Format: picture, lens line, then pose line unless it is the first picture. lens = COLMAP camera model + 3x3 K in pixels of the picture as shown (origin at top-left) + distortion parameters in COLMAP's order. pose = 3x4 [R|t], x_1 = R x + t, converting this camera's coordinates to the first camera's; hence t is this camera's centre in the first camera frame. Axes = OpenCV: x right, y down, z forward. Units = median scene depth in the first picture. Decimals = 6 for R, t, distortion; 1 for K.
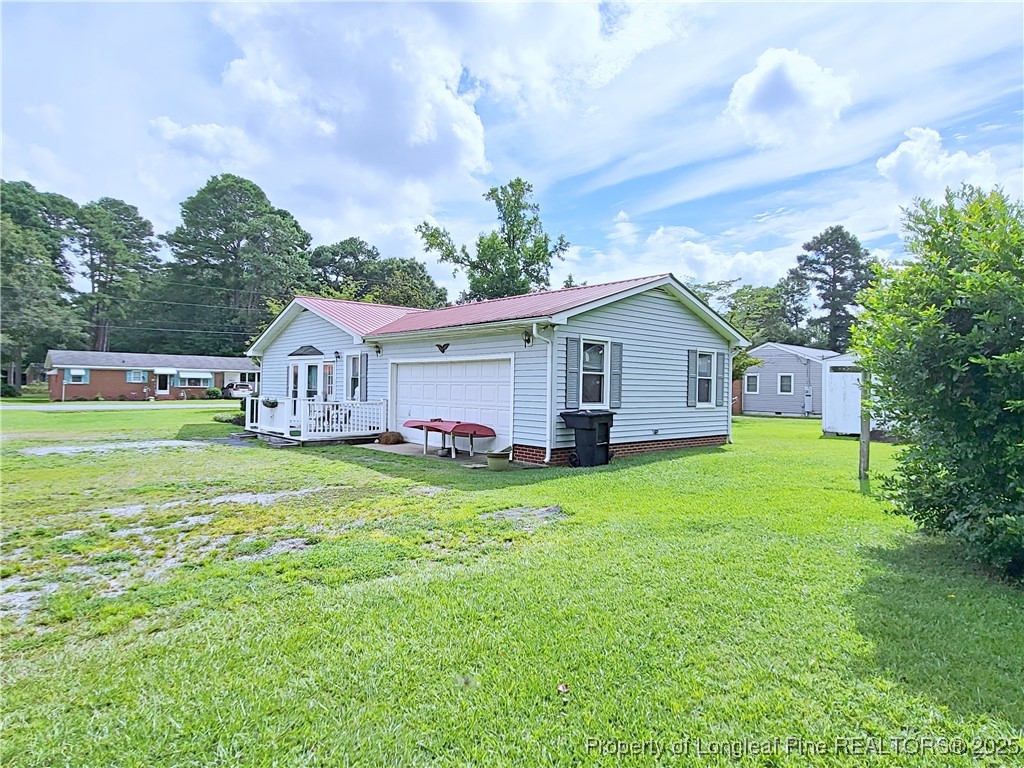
lens RADIAL K [[574.5, 0, 520.0], [0, 574.5, 382.4], [0, 0, 1]] dist [-0.000008, -0.000731]
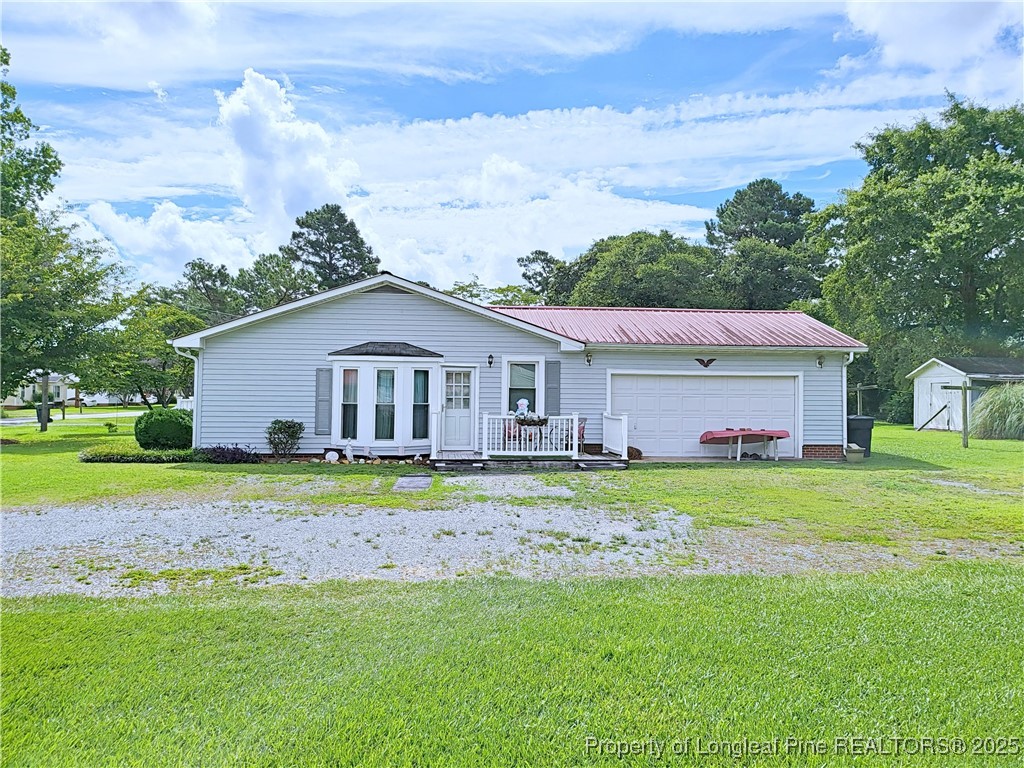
lens RADIAL K [[794.0, 0, 512.0], [0, 794.0, 384.0], [0, 0, 1]] dist [0.061585, -0.151500]
pose [[0.604968, 0.005489, 0.796231, -0.320051], [-0.006117, 0.999979, -0.002246, -0.003031], [-0.796227, -0.003512, 0.604988, 0.082388]]
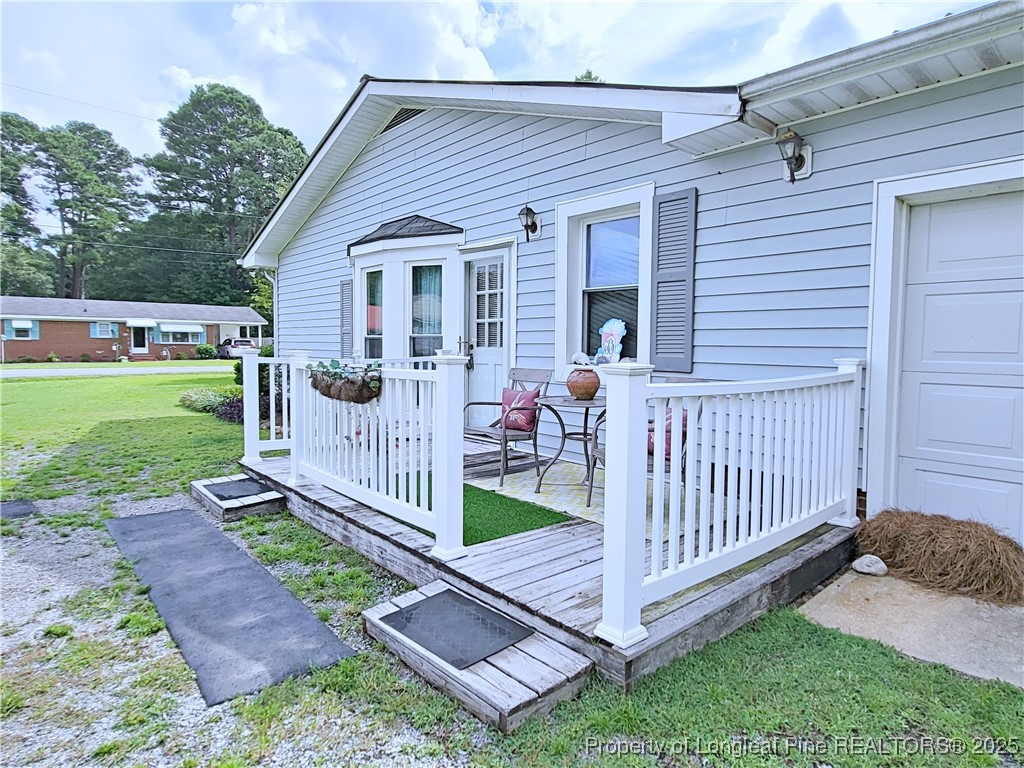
lens RADIAL K [[583.5, 0, 525.1], [0, 583.5, 382.3], [0, 0, 1]] dist [-0.004541, -0.000629]
pose [[0.999984, -0.005078, -0.002506, -0.086593], [0.005247, 0.997328, 0.072862, 0.004741], [0.002129, -0.072874, 0.997339, 0.183334]]
